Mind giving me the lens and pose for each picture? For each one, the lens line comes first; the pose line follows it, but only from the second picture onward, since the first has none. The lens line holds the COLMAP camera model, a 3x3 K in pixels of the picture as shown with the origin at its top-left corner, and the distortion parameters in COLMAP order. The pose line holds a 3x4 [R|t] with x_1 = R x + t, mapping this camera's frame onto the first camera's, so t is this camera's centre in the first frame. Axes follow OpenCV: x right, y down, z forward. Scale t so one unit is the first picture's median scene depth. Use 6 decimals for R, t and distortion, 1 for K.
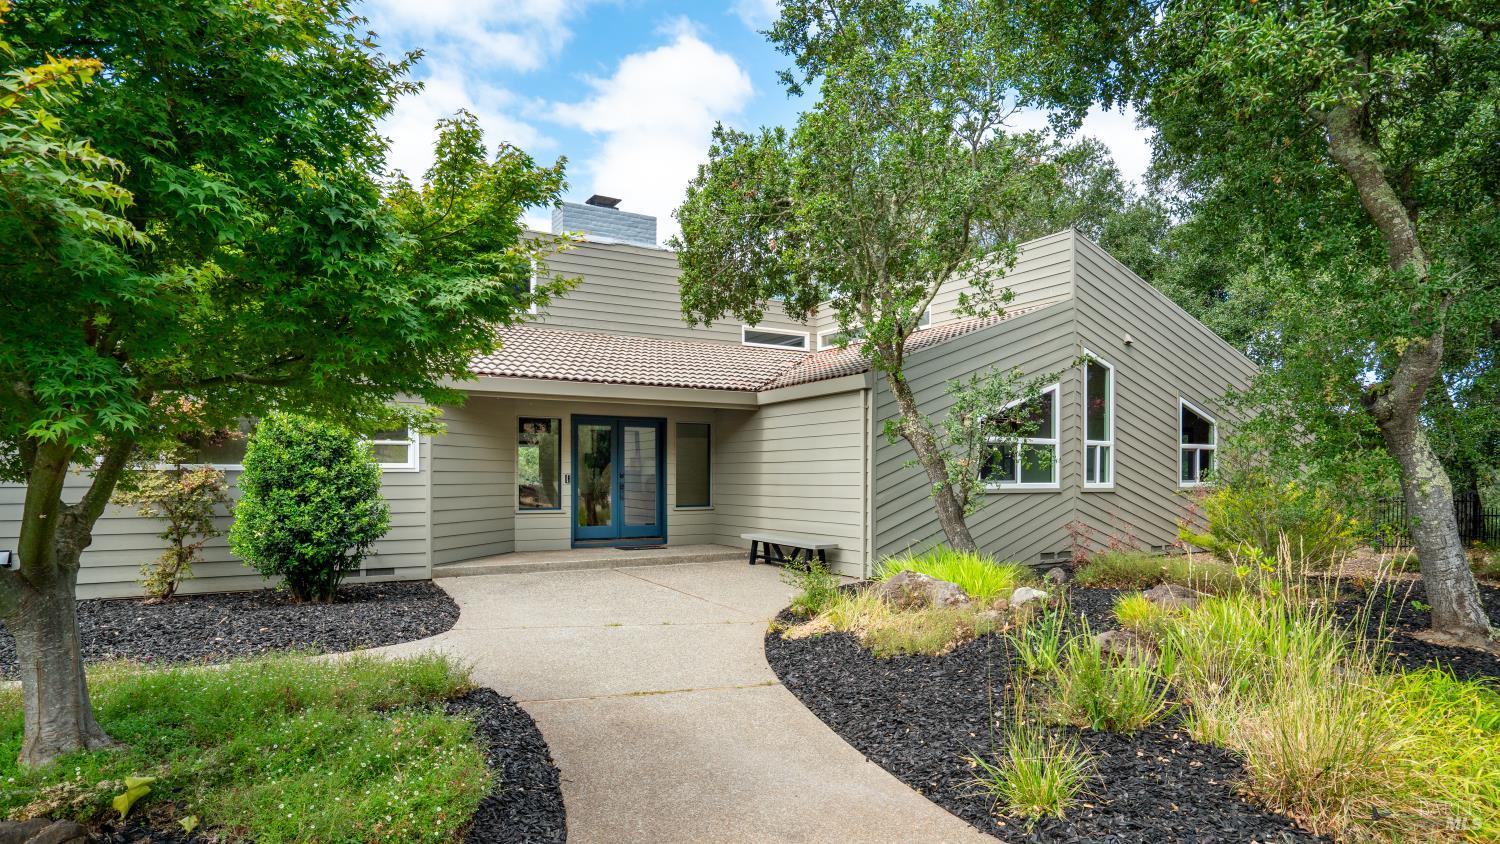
lens RADIAL K [[827.1, 0, 750.0], [0, 827.1, 422.0], [0, 0, 1]] dist [-0.003603, -0.000070]
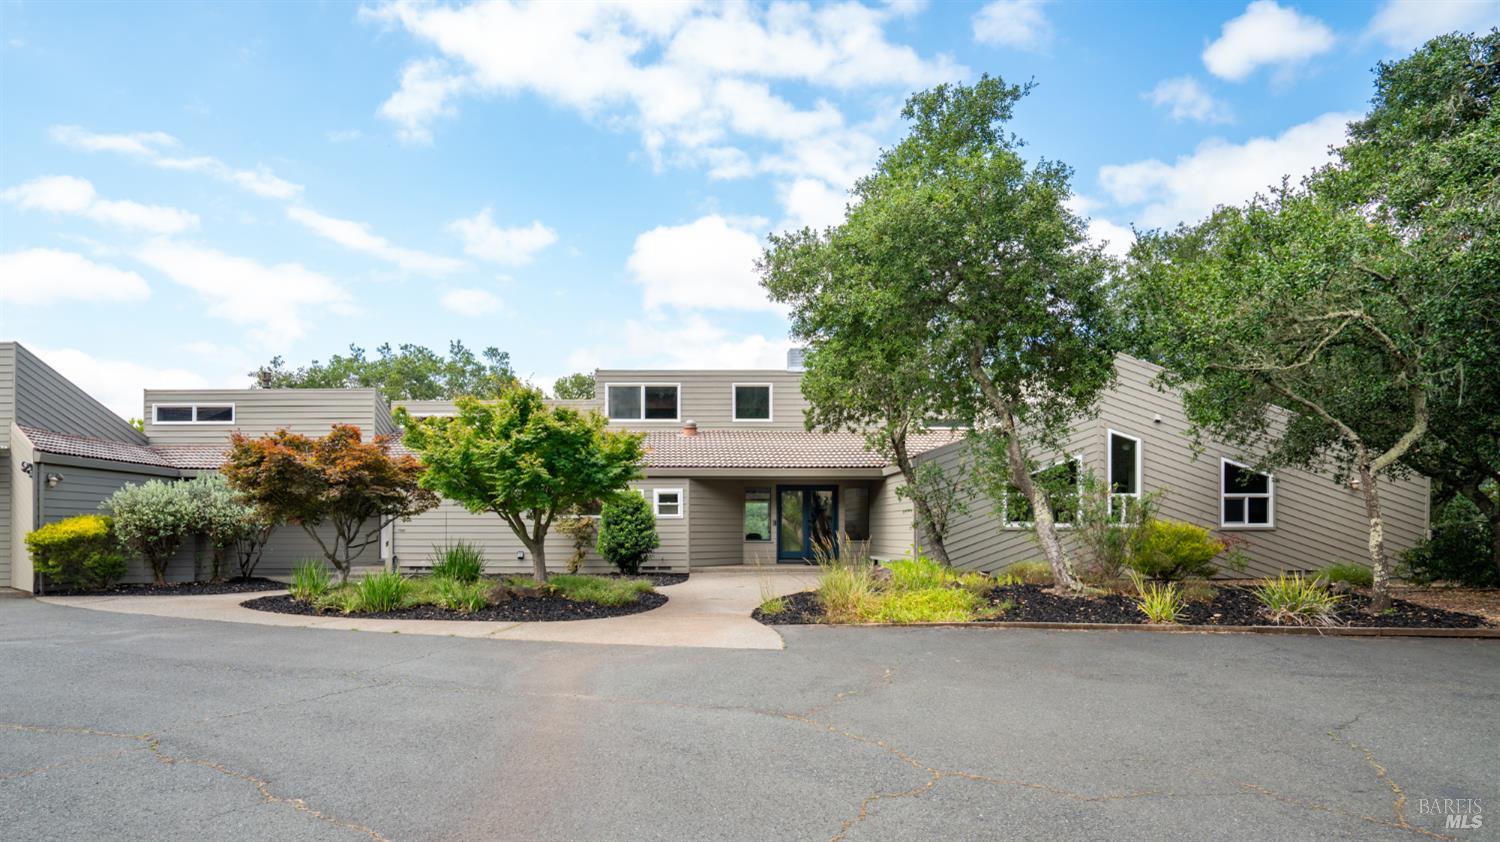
lens RADIAL K [[821.7, 0, 750.0], [0, 821.7, 421.0], [0, 0, 1]] dist [0.000363, 0.000007]
pose [[0.905535, -0.057975, -0.420293, 0.647446], [0.030694, 0.996976, -0.071392, -0.029584], [0.423161, 0.051747, 0.904576, -0.797242]]
